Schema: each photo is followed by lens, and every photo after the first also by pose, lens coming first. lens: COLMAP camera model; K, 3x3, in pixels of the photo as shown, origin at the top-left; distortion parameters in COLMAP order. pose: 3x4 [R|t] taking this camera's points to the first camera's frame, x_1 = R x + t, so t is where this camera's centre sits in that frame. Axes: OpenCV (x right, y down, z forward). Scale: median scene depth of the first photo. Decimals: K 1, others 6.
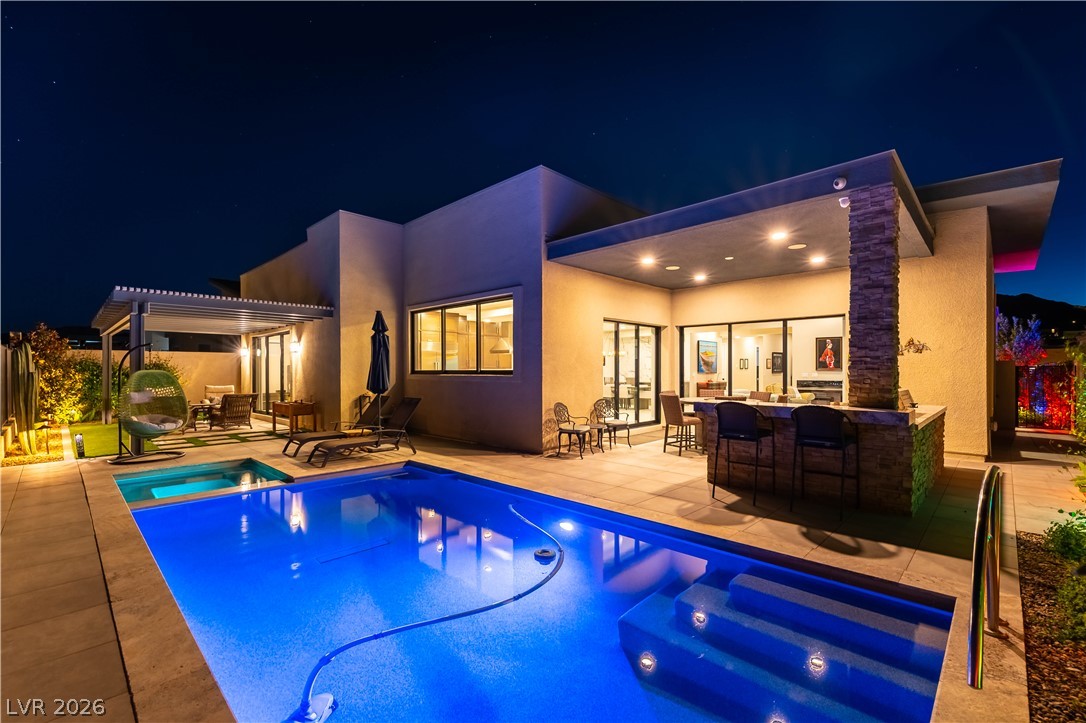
lens RADIAL K [[472.1, 0, 543.0], [0, 472.1, 361.5], [0, 0, 1]] dist [0.000754, -0.000081]
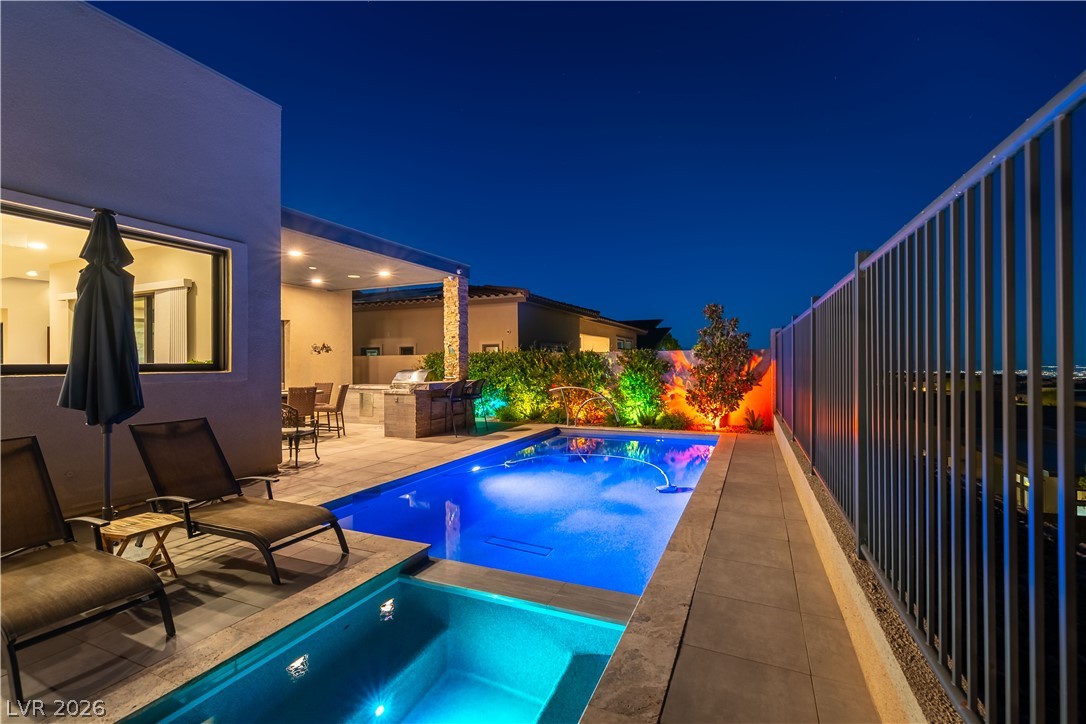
lens RADIAL K [[472.1, 0, 543.0], [0, 472.1, 362.0], [0, 0, 1]] dist [0.000754, -0.000081]
pose [[-0.337380, 0.004452, 0.941358, -0.906029], [-0.009075, 0.999927, -0.007981, 0.018471], [-0.941325, -0.011235, -0.337315, 0.859664]]
